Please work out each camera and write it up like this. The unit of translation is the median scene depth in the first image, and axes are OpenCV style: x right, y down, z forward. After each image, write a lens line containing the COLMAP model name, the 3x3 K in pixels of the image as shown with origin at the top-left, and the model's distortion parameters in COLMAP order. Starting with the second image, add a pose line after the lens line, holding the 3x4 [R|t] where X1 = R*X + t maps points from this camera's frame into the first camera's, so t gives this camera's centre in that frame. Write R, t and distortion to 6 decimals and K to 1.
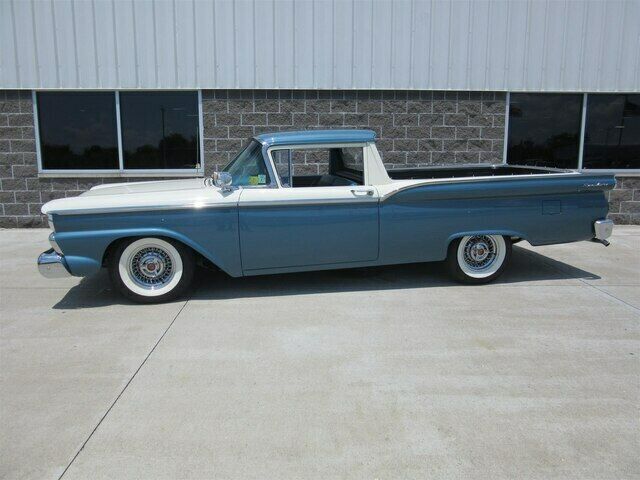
lens RADIAL K [[480.4, 0, 319.1], [0, 480.4, 238.1], [0, 0, 1]] dist [-0.029229, 0.018531]
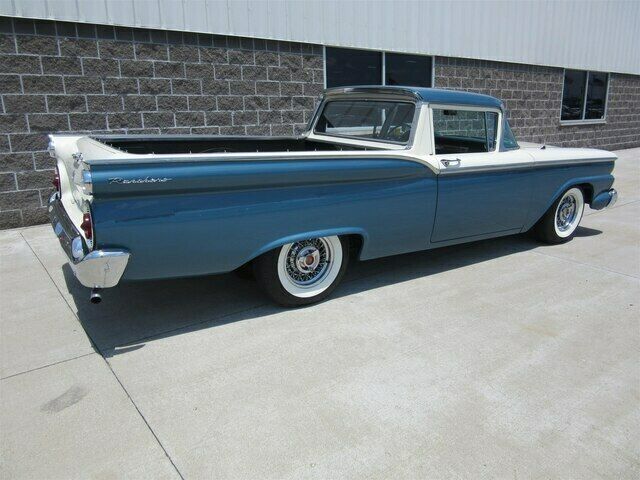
lens RADIAL K [[480.4, 0, 317.5], [0, 480.4, 238.1], [0, 0, 1]] dist [-0.029229, 0.018531]
pose [[0.814360, -0.157129, 0.558684, -0.205141], [0.108013, 0.986867, 0.120112, -0.046226], [-0.570220, -0.037469, 0.820637, 0.220667]]
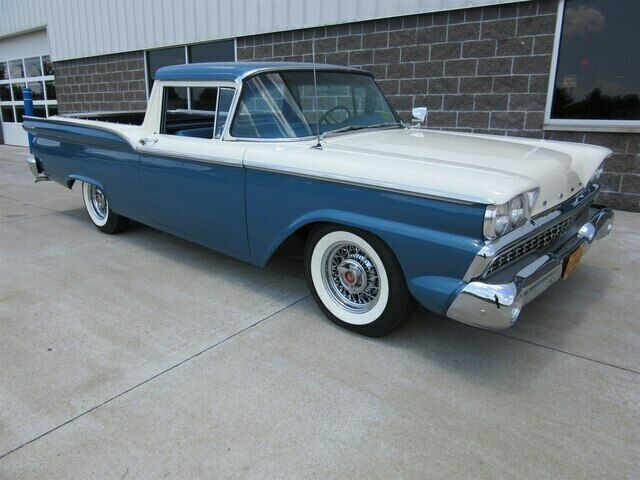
lens RADIAL K [[480.4, 0, 318.8], [0, 480.4, 241.0], [0, 0, 1]] dist [-0.029229, 0.018531]
pose [[0.772580, 0.168315, -0.612201, 0.600605], [-0.105971, 0.984880, 0.137044, -0.035663], [0.626011, -0.041002, 0.778735, 0.281369]]
